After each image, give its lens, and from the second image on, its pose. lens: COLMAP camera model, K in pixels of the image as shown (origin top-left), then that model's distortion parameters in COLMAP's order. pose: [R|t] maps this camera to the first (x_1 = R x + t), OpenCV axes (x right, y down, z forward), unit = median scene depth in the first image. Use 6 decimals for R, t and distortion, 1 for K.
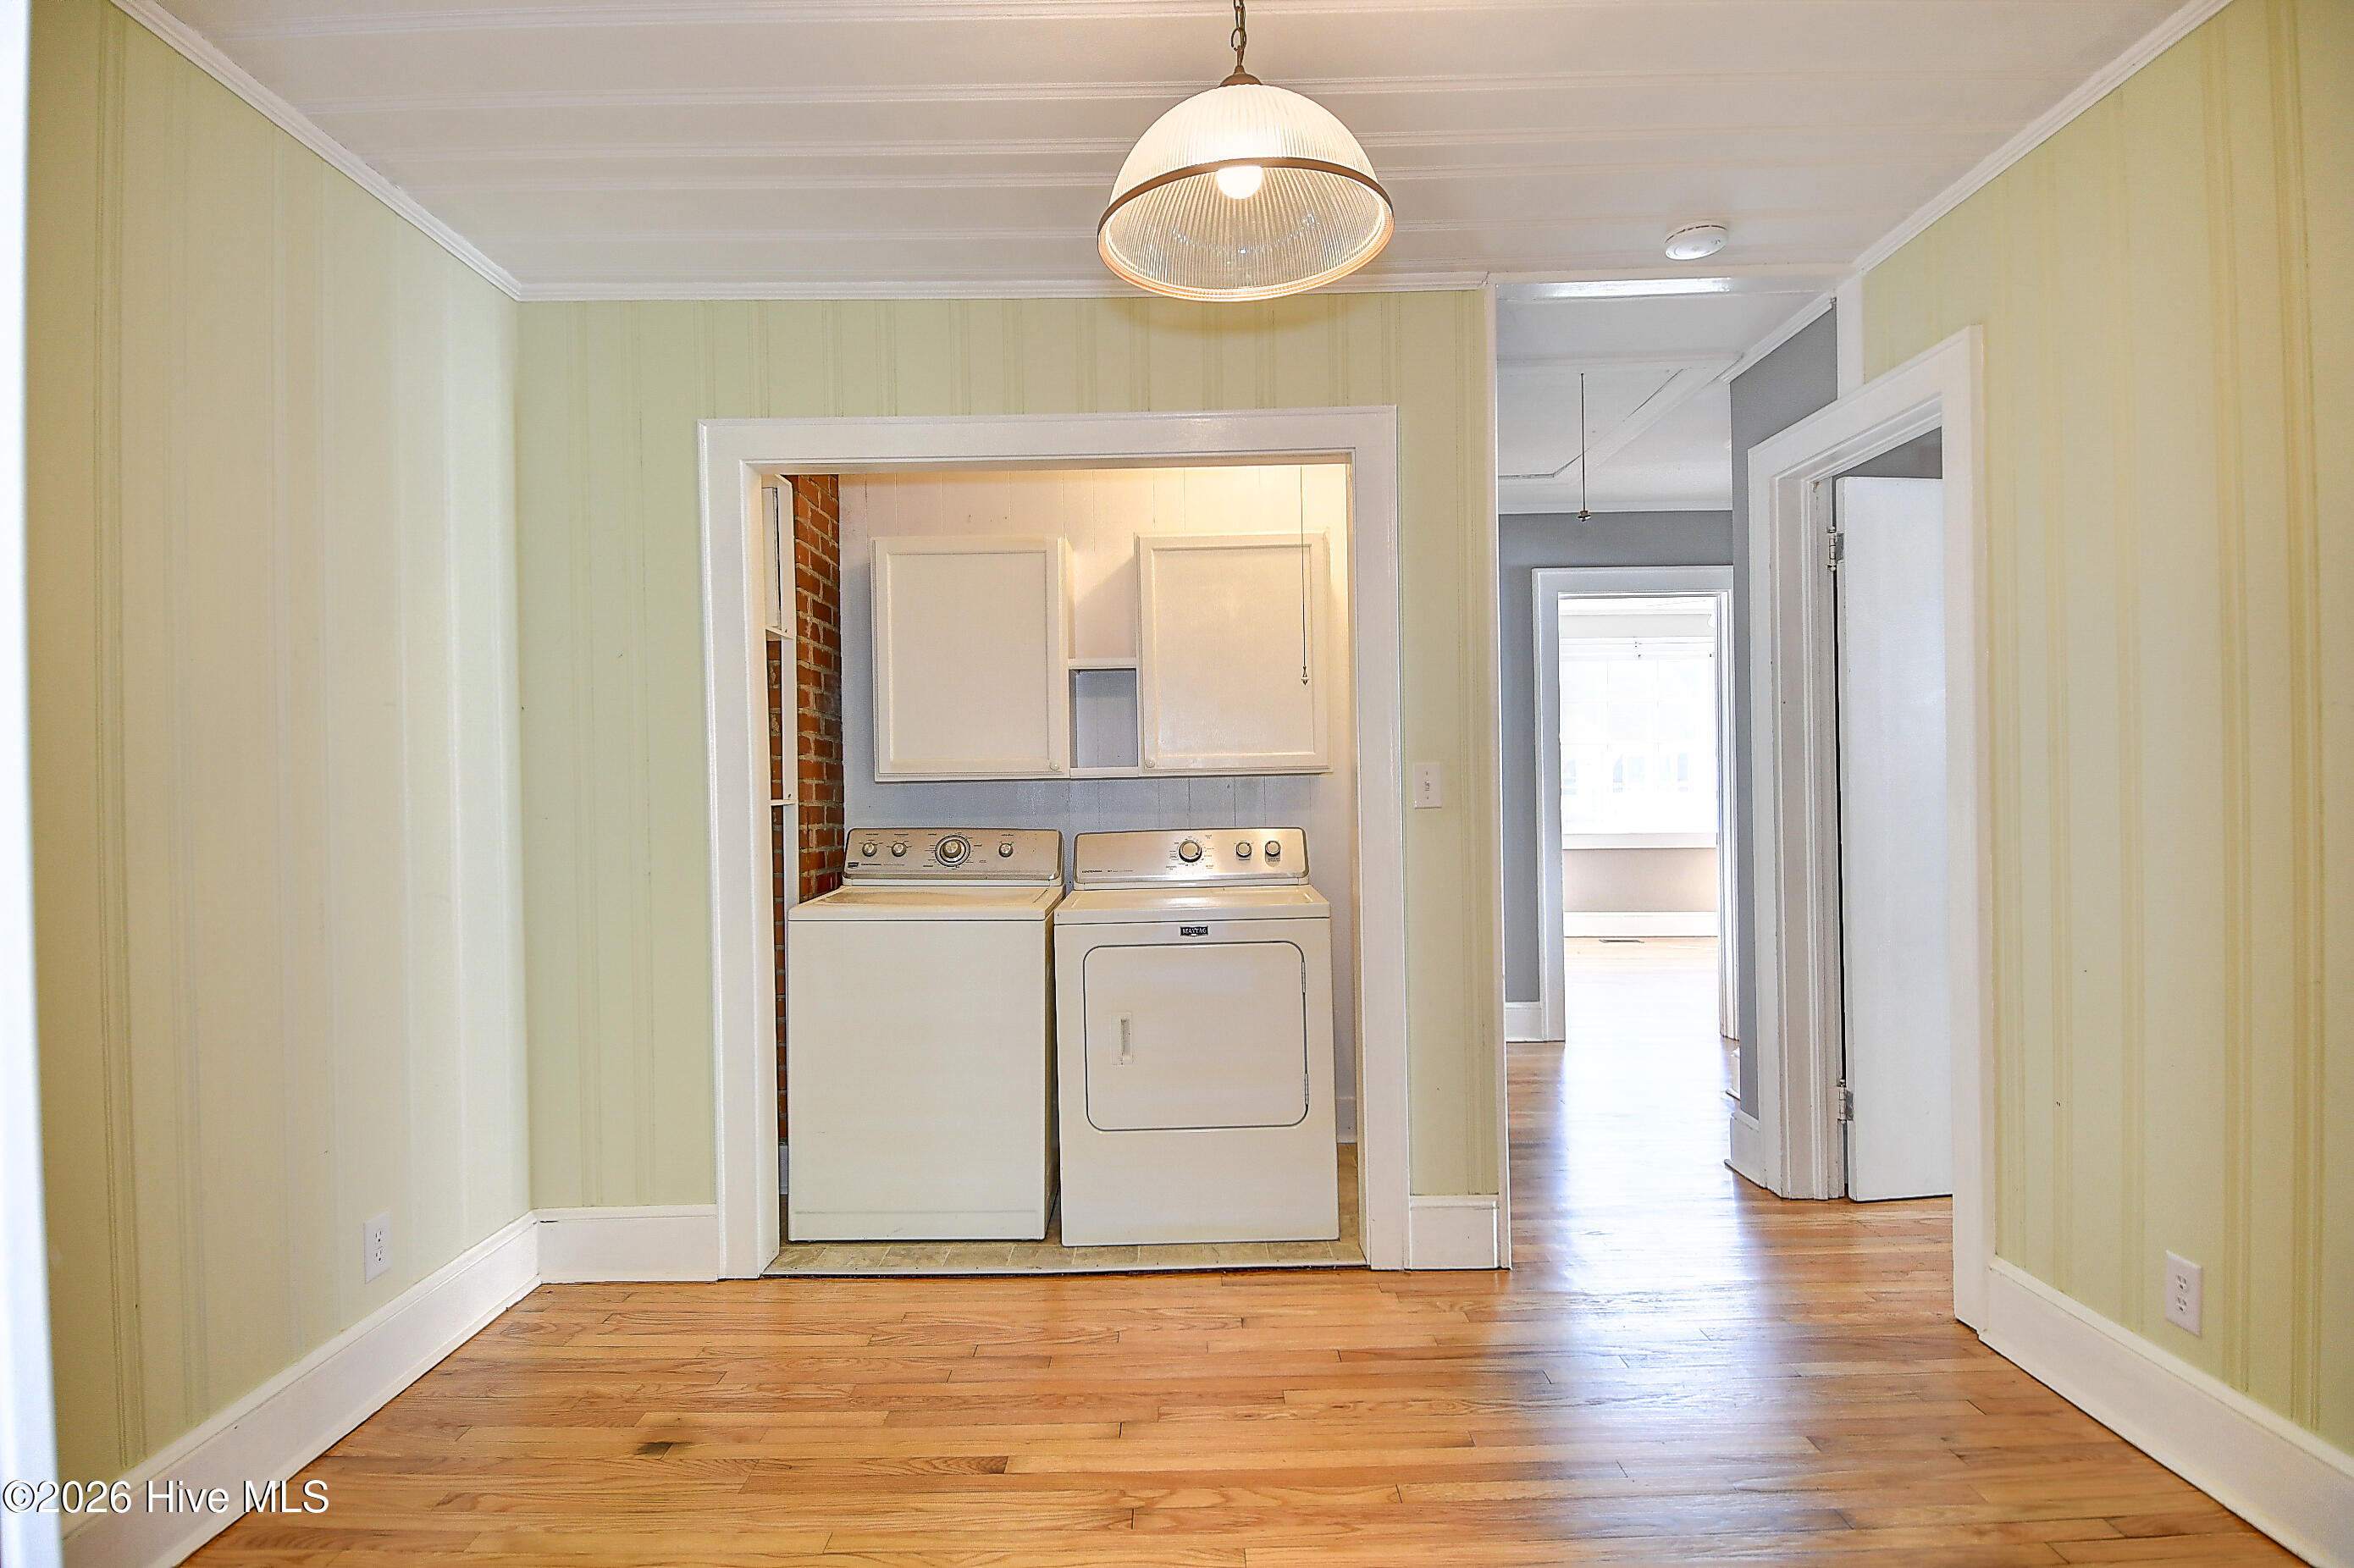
lens RADIAL K [[1237.1, 0, 1180.9], [0, 1237.1, 789.9], [0, 0, 1]] dist [0.053313, -0.054204]
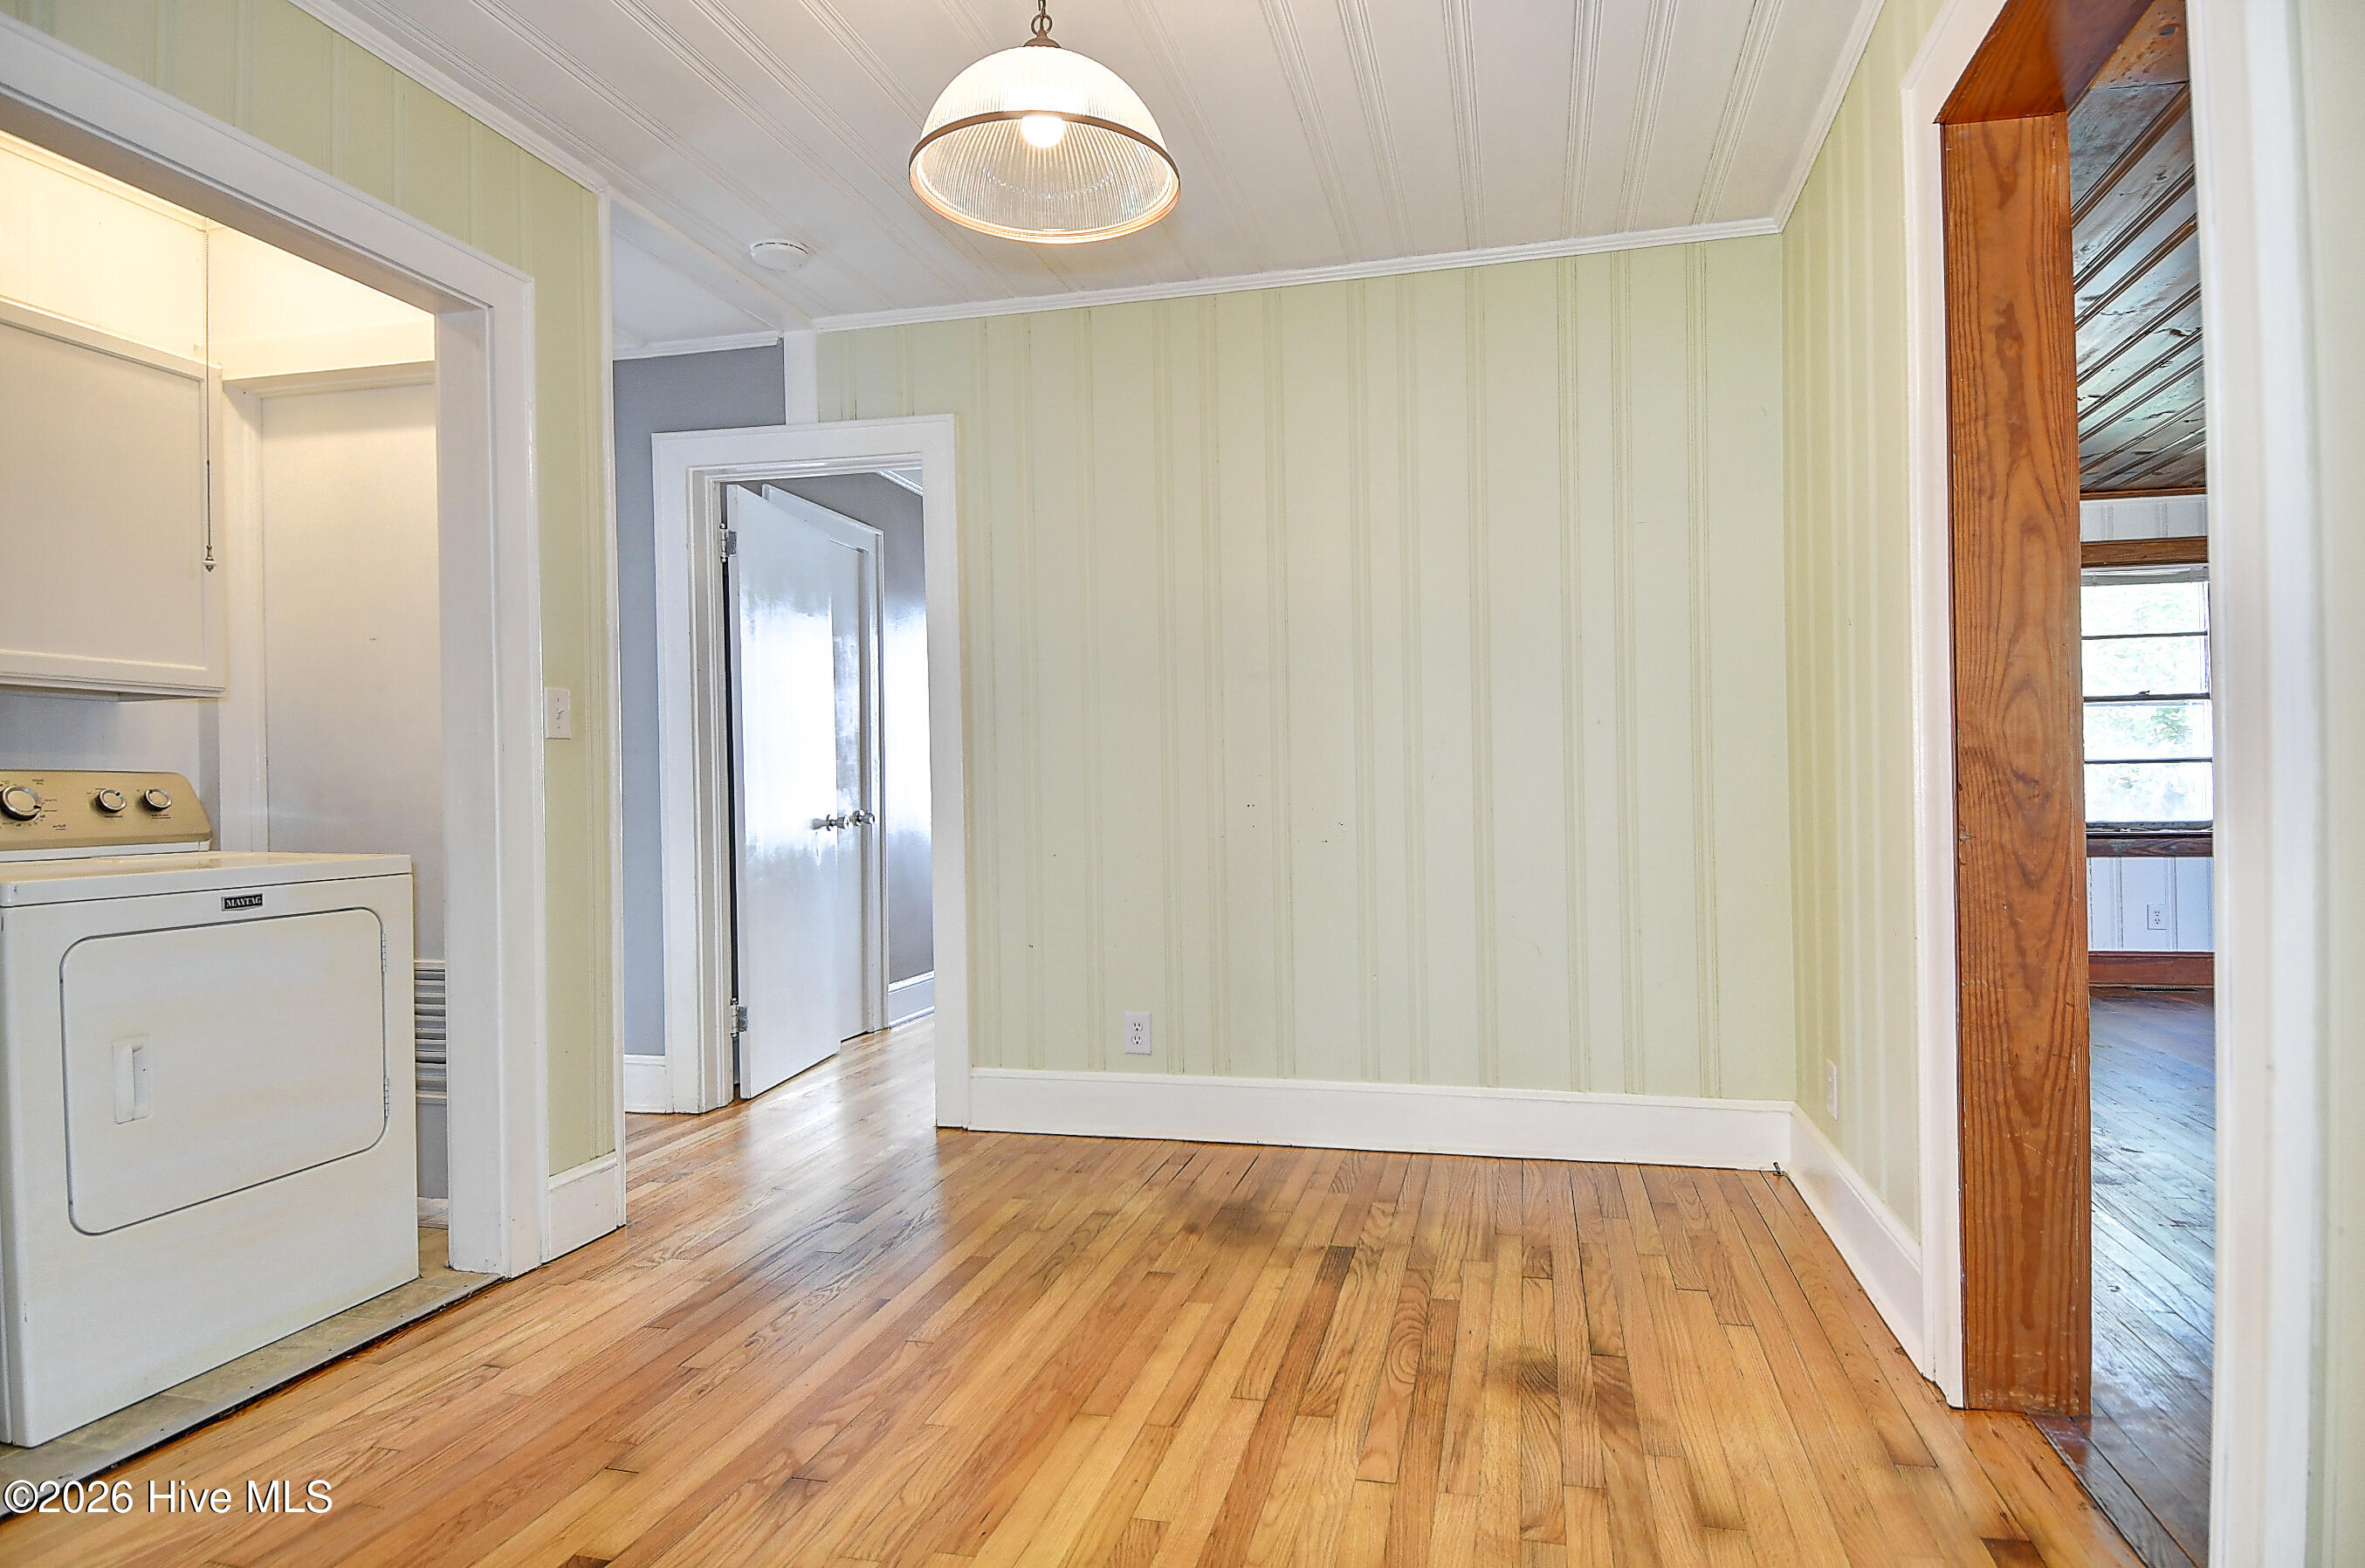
lens RADIAL K [[1243.0, 0, 1186.4], [0, 1243.0, 789.9], [0, 0, 1]] dist [0.053313, -0.054204]
pose [[0.254896, 0.020720, 0.966746, -0.571963], [0.002879, 0.999750, -0.022187, 0.074155], [-0.966964, 0.008439, 0.254772, 0.340335]]
